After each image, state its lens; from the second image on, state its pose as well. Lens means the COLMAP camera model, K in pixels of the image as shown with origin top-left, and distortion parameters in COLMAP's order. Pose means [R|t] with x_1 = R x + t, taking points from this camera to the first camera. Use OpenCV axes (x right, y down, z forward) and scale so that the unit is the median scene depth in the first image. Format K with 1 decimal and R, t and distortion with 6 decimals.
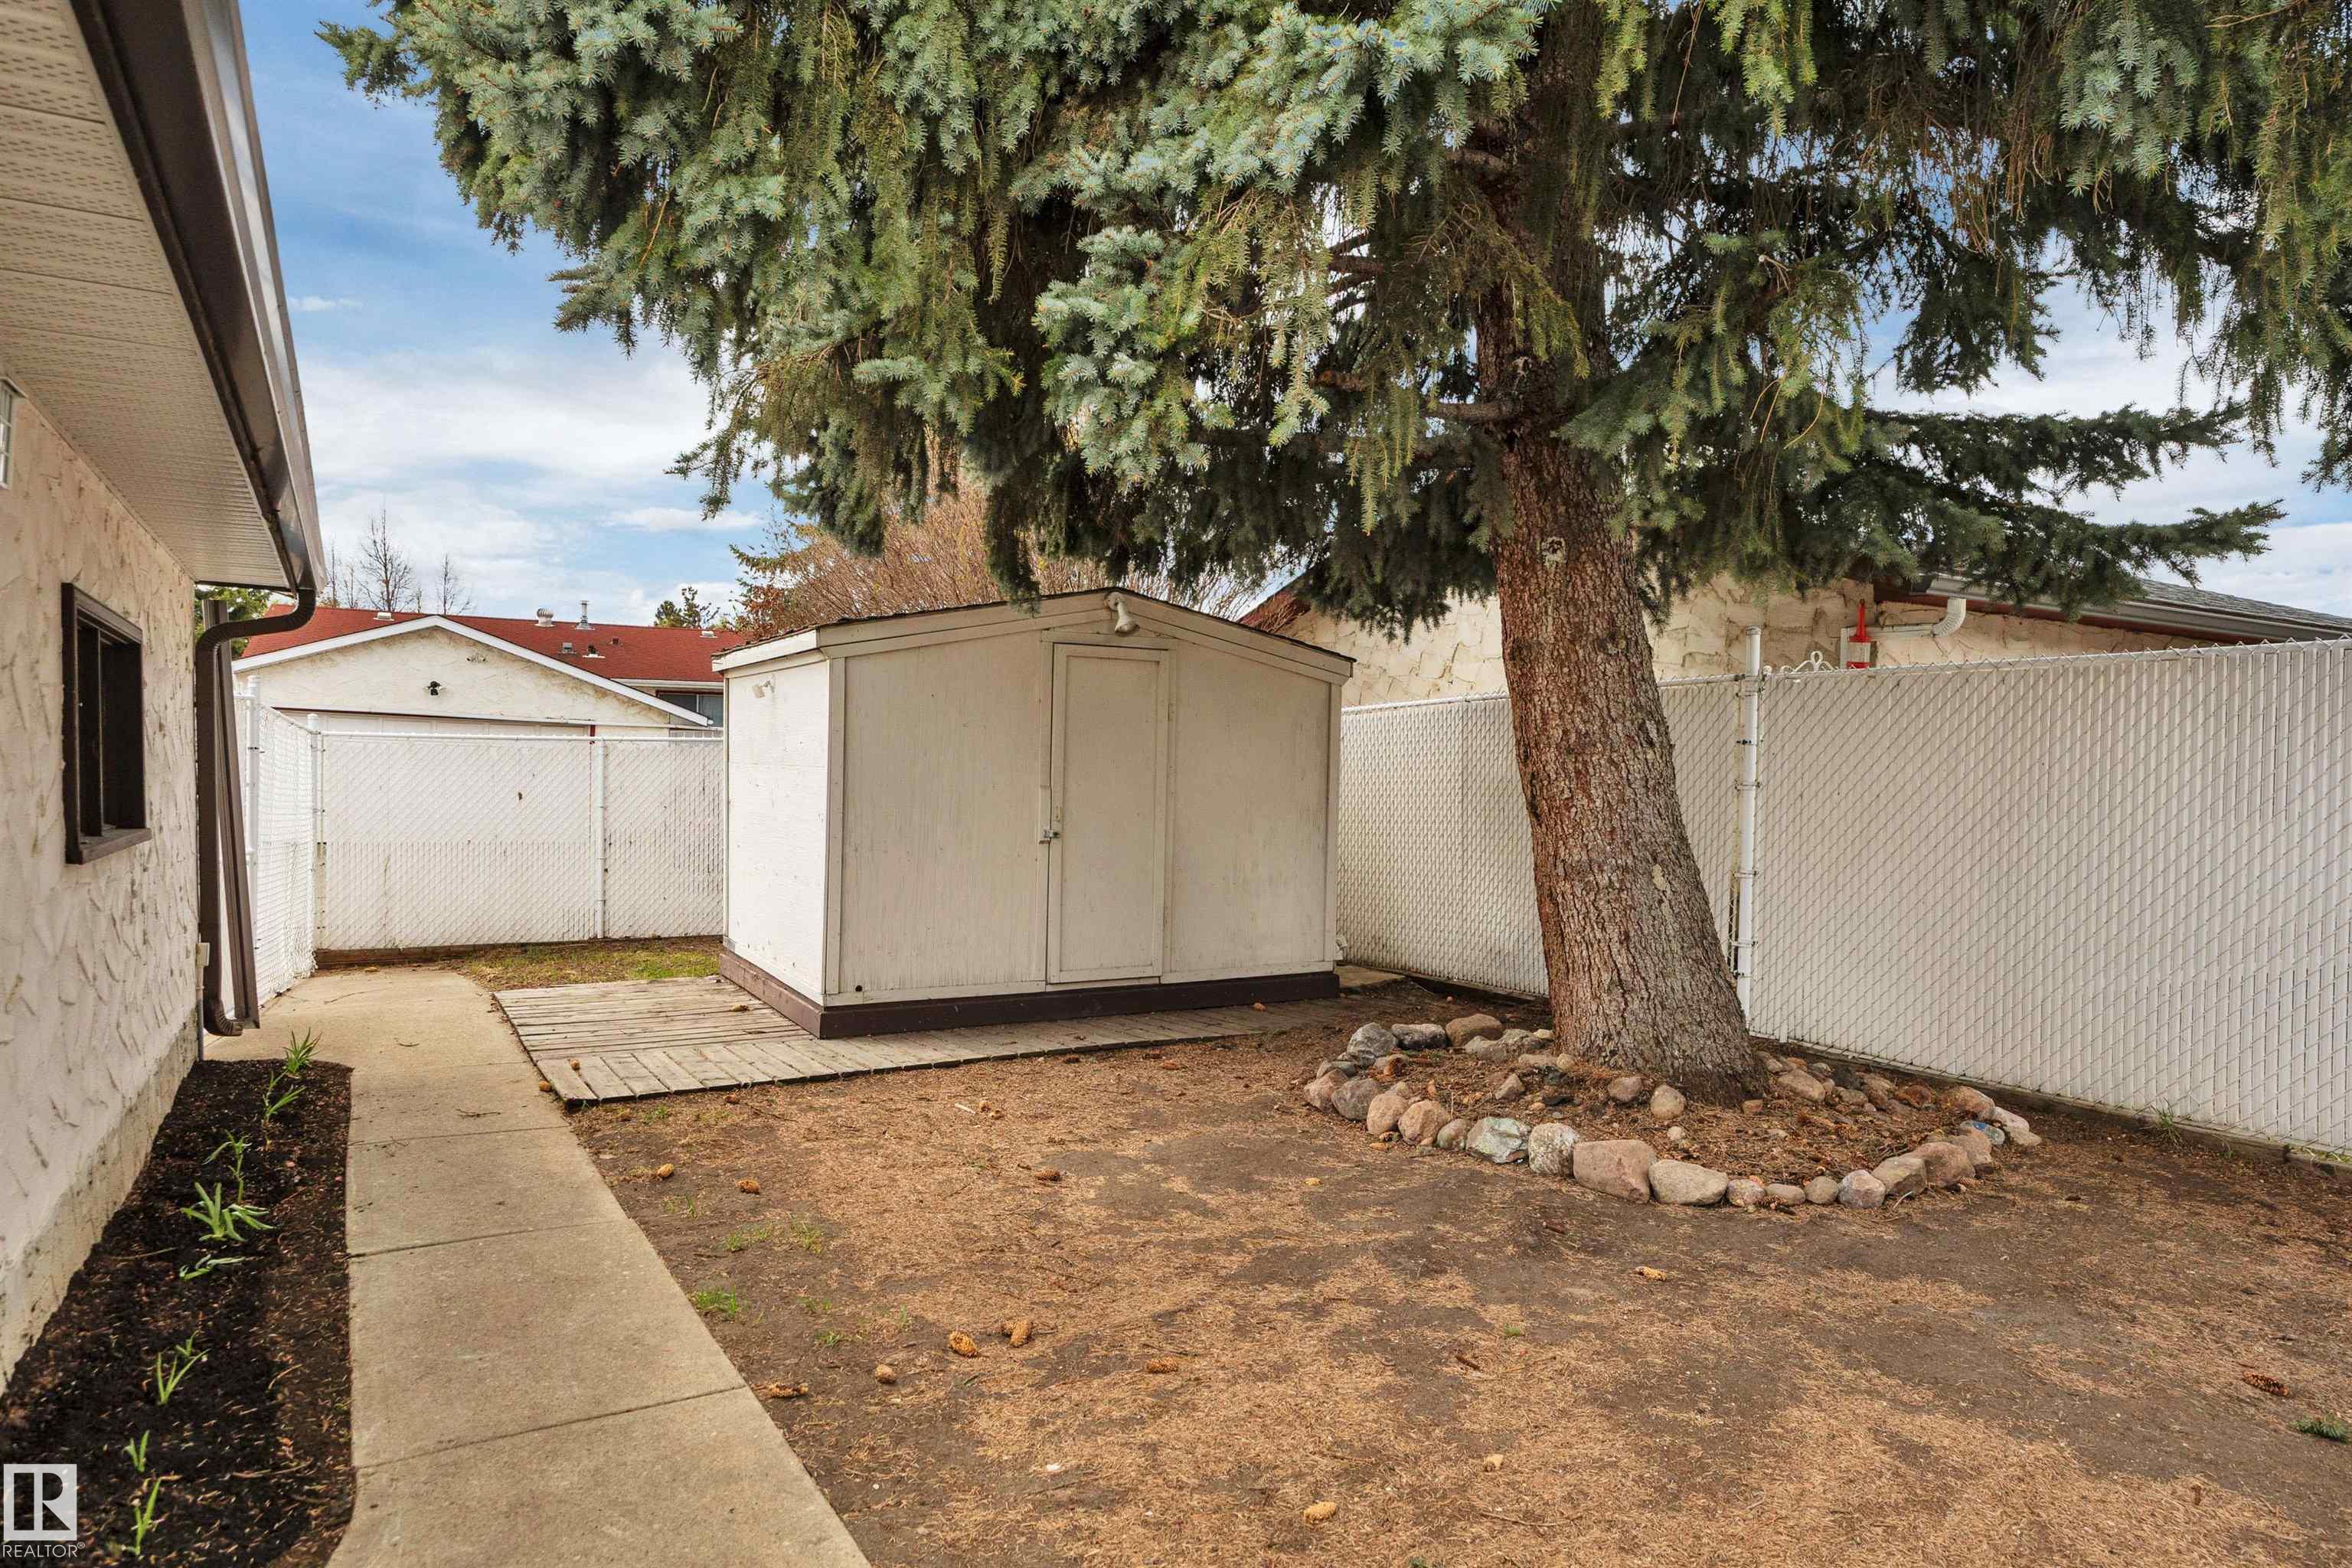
lens RADIAL K [[1434.5, 0, 1176.0], [0, 1434.5, 784.0], [0, 0, 1]] dist [-0.000553, 0.001109]
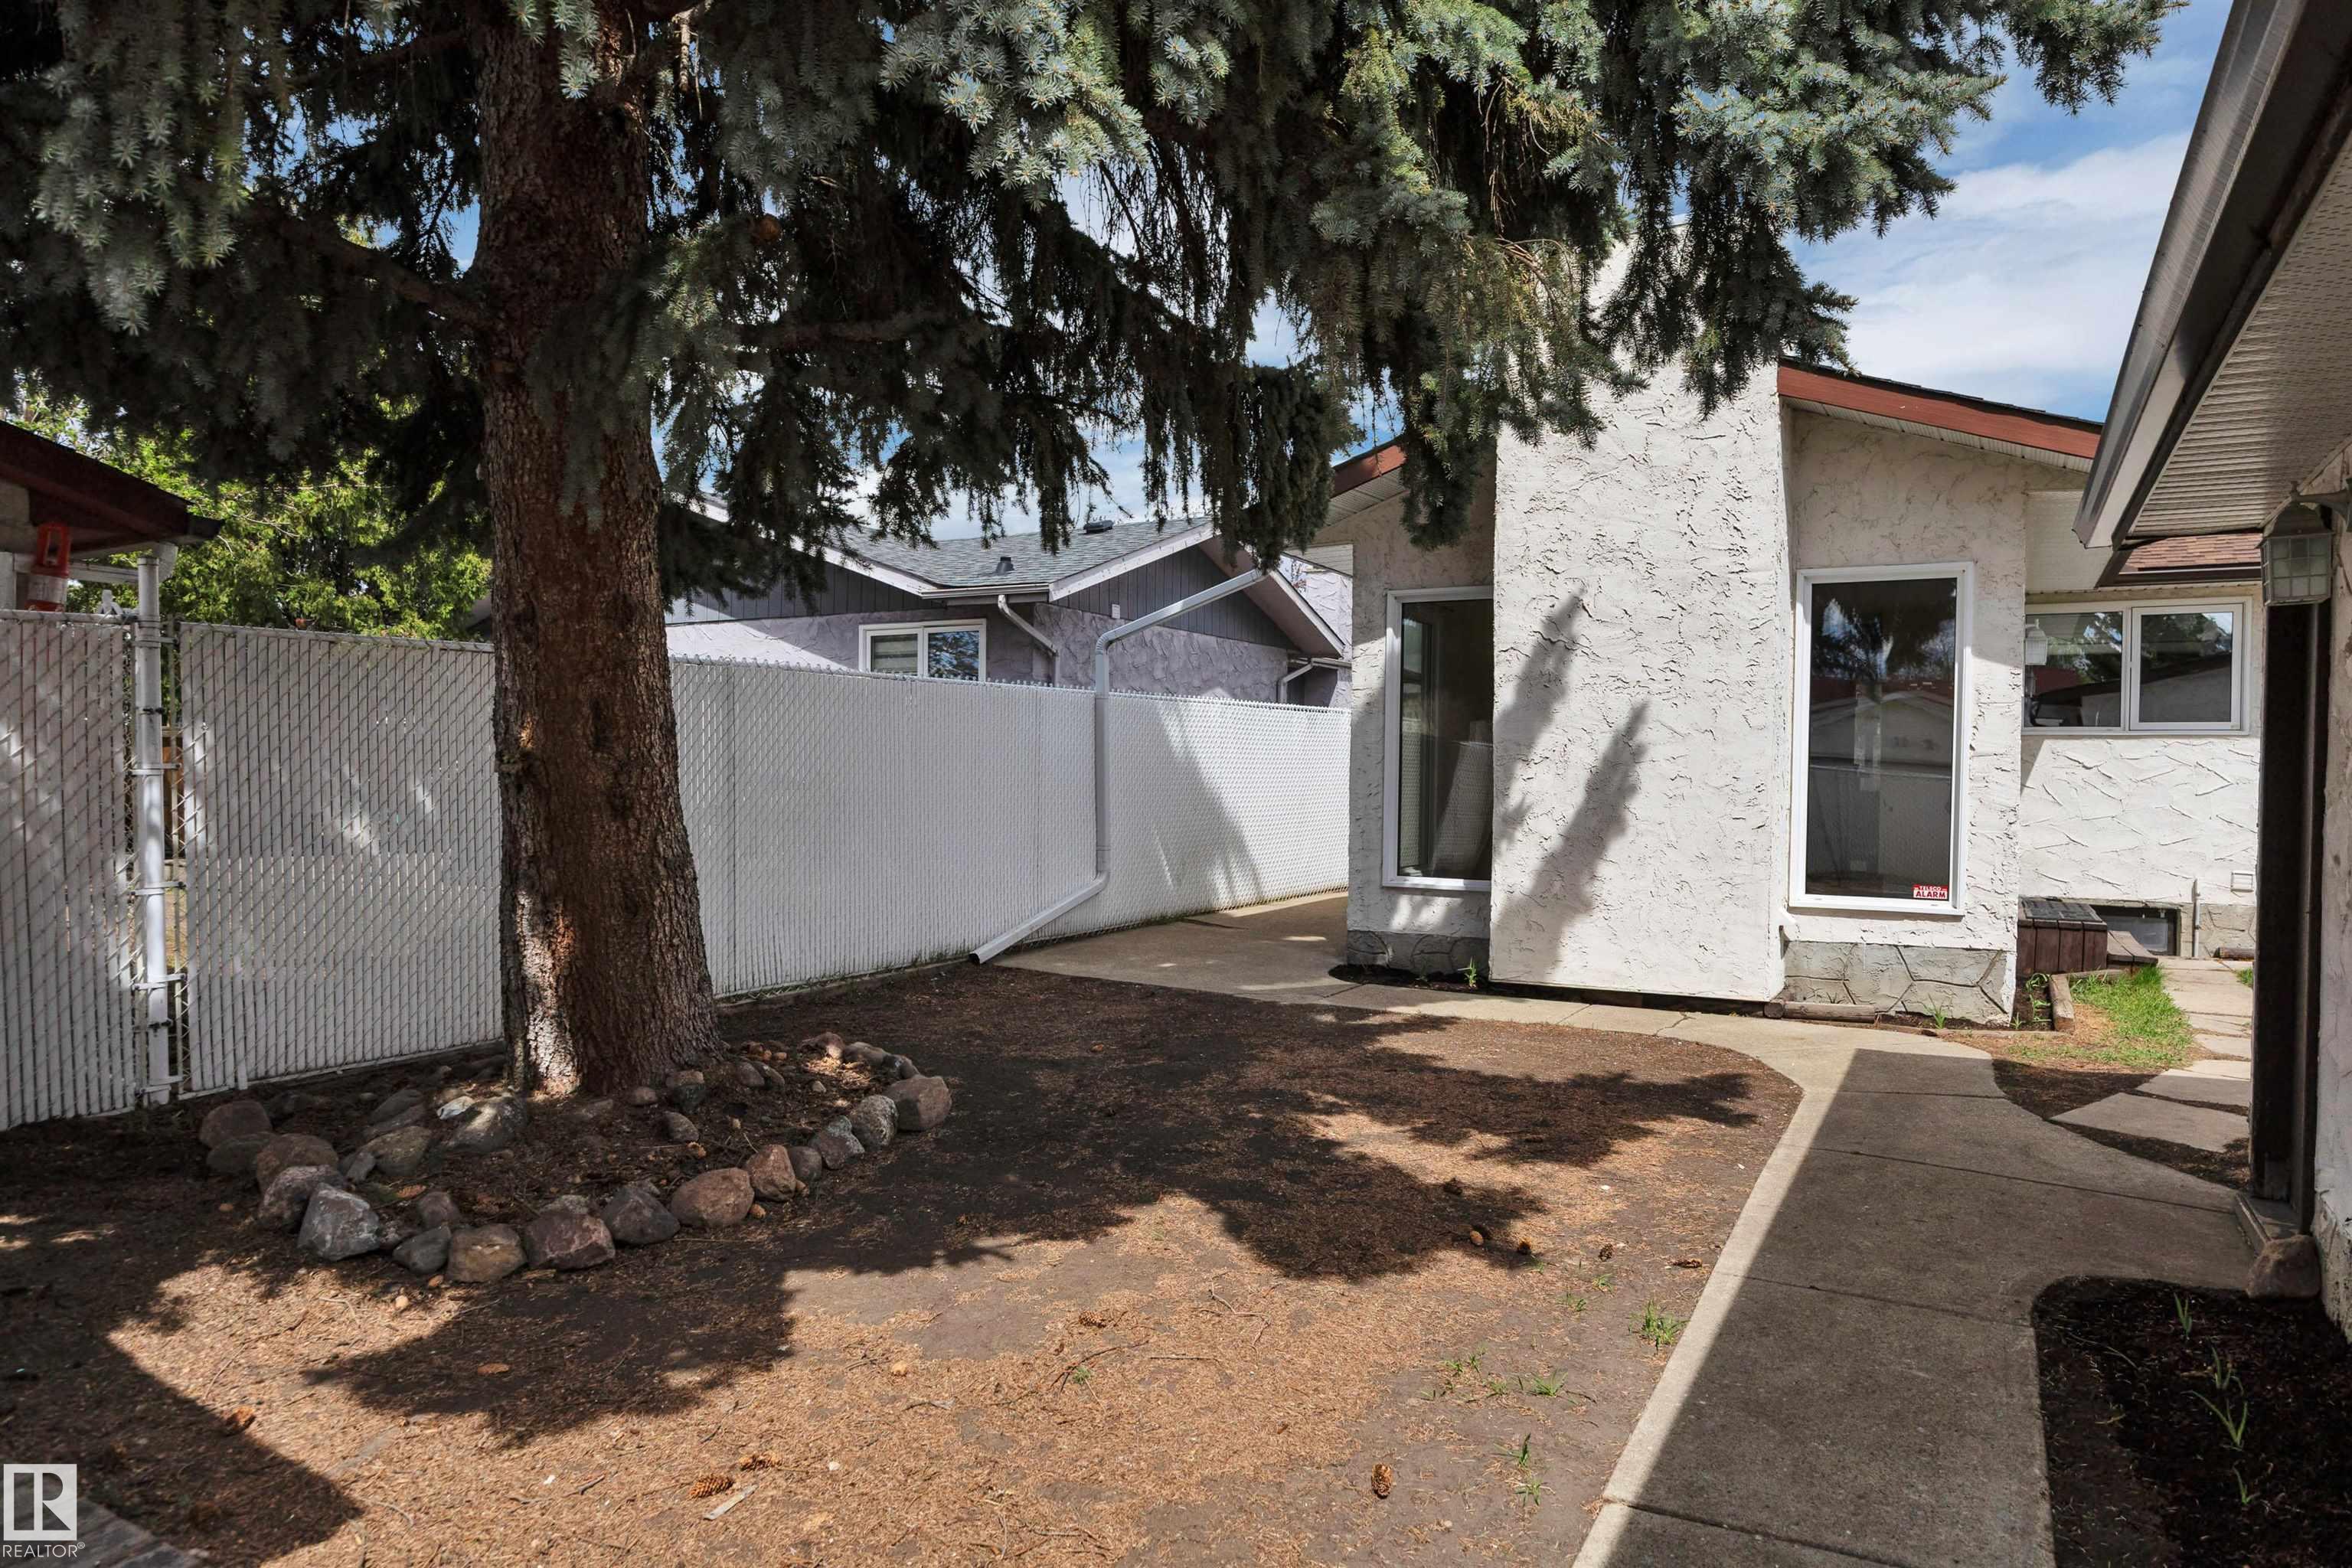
lens RADIAL K [[1503.0, 0, 1176.0], [0, 1503.0, 784.0], [0, 0, 1]] dist [-0.003030, -0.001514]
pose [[-0.523215, -0.027025, 0.851772, -0.966163], [-0.002949, 0.999548, 0.029903, -0.027822], [-0.852196, 0.013134, -0.523058, 1.743012]]
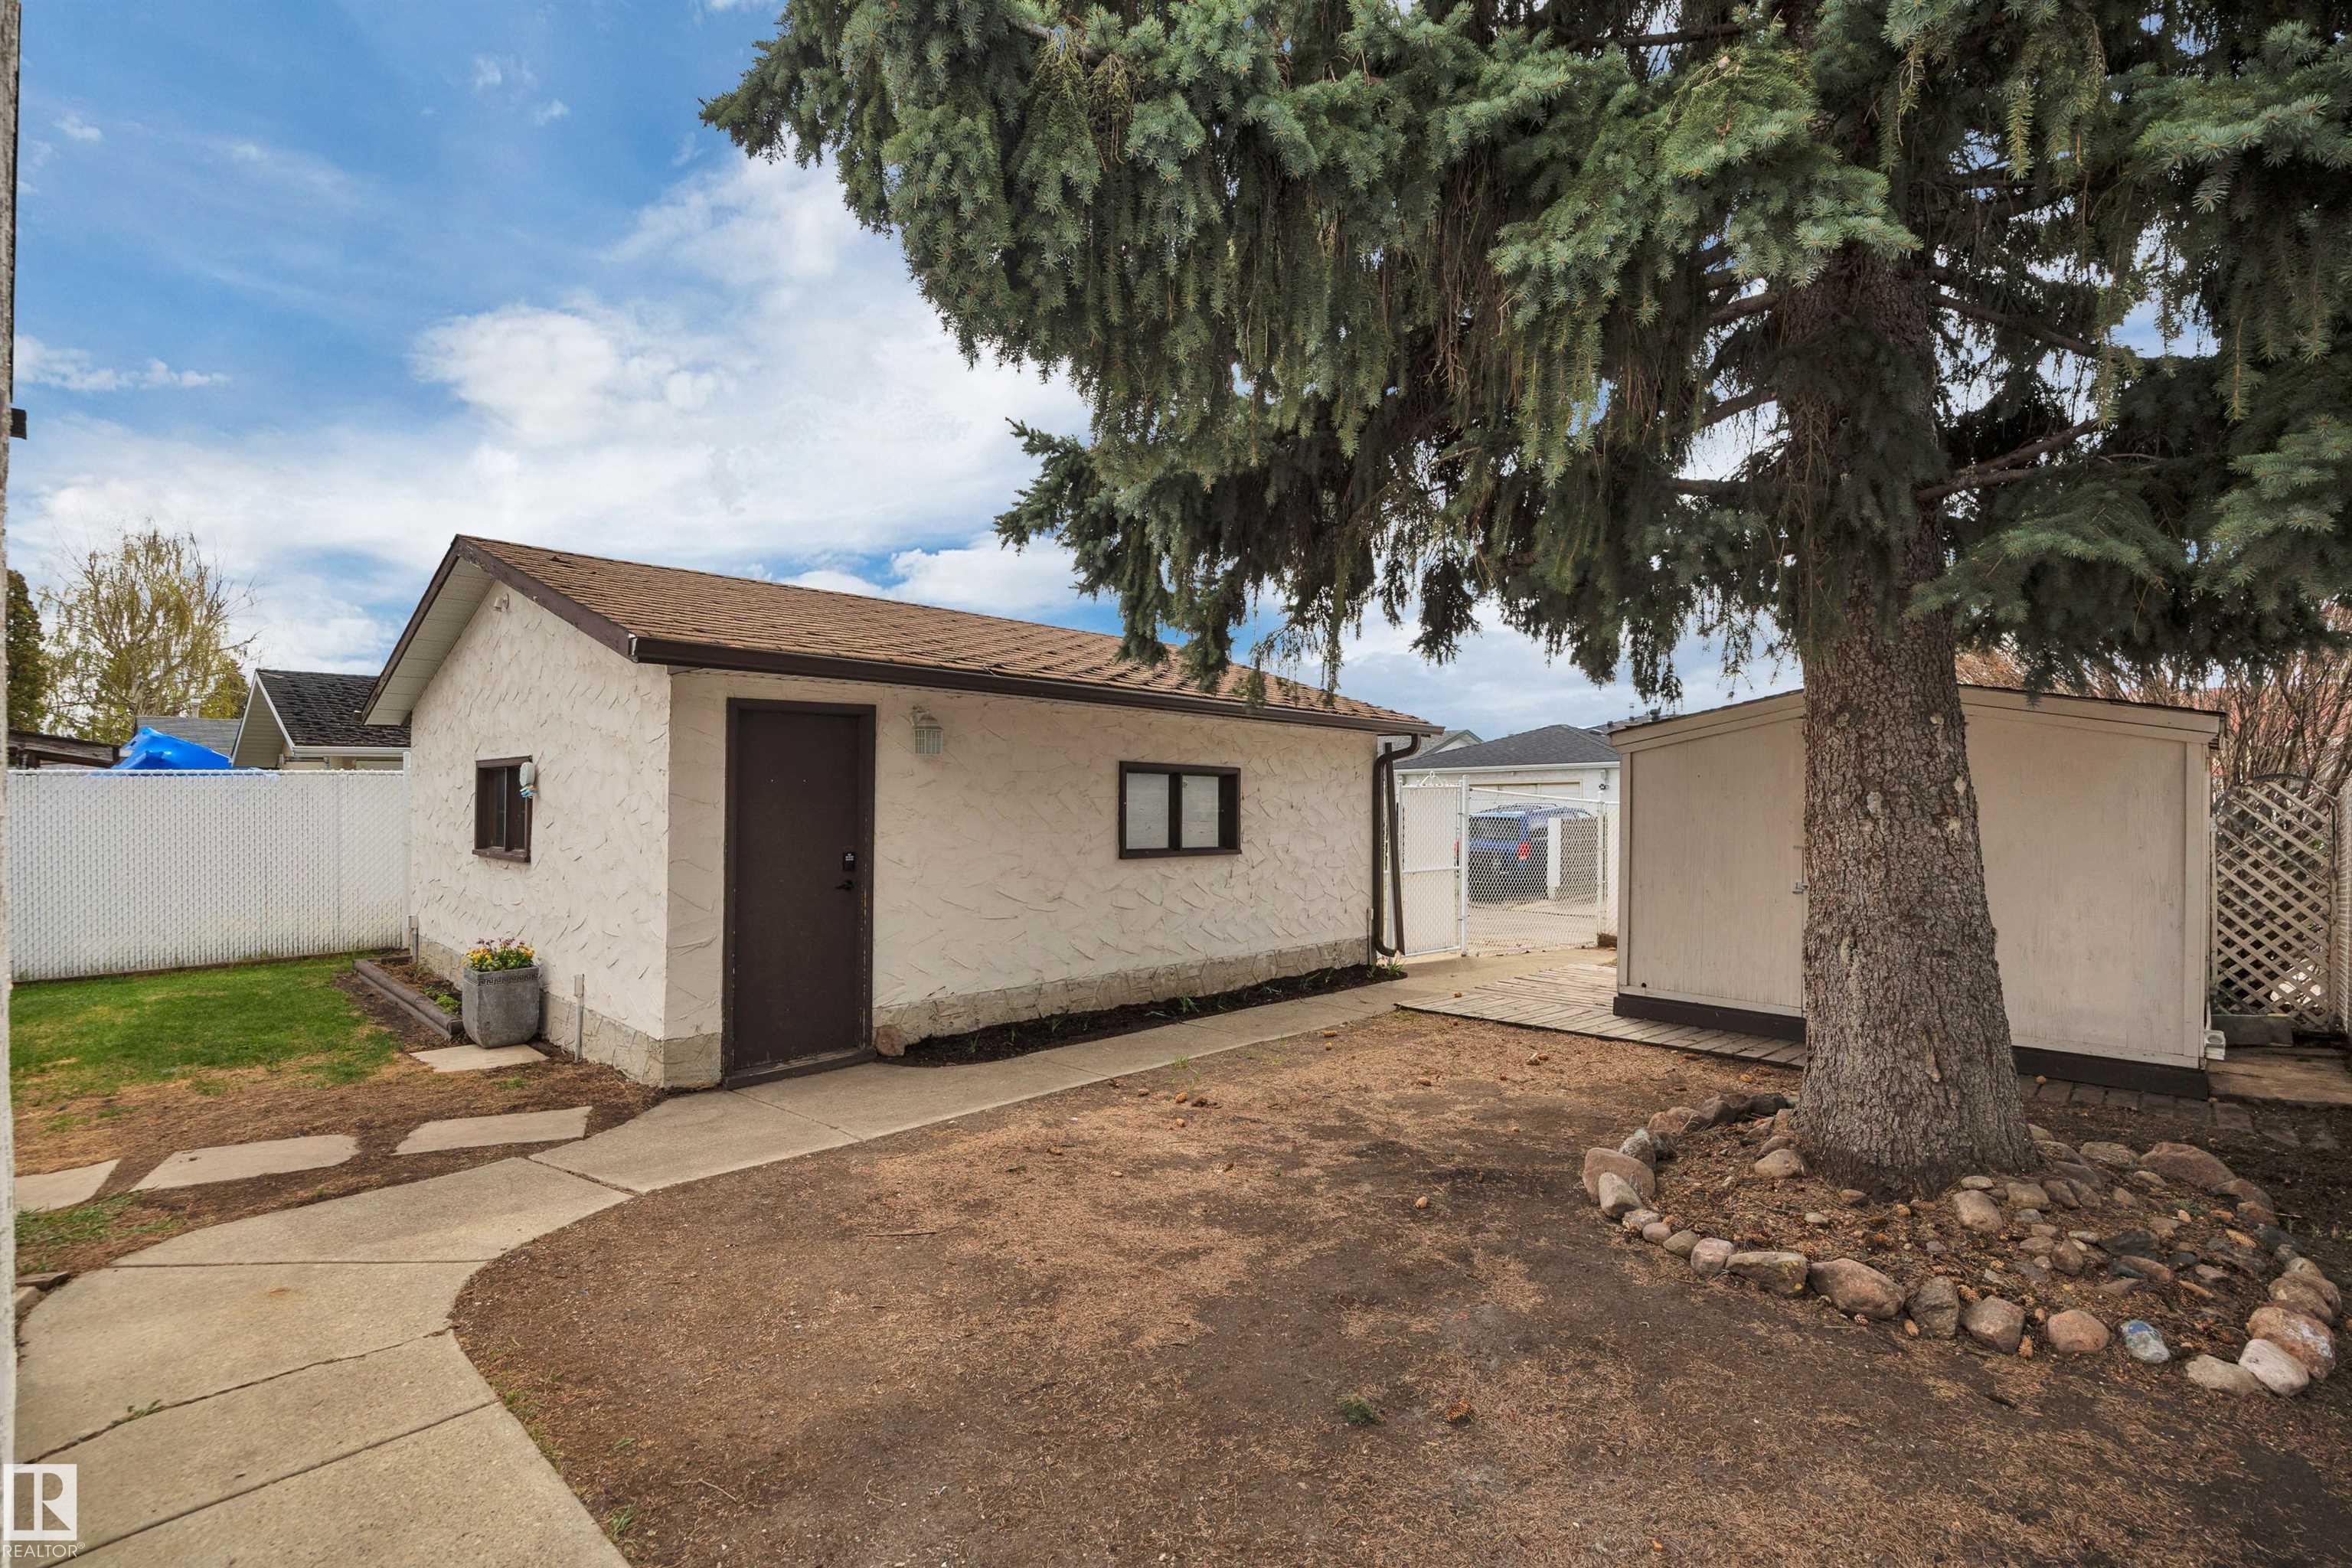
lens RADIAL K [[1099.5, 0, 1176.0], [0, 1099.5, 784.0], [0, 0, 1]] dist [-0.001804, -0.000321]
pose [[0.277153, -0.024604, -0.960511, 1.317964], [-0.019626, 0.999319, -0.031261, -0.023844], [0.960625, 0.027515, 0.276481, 0.479172]]
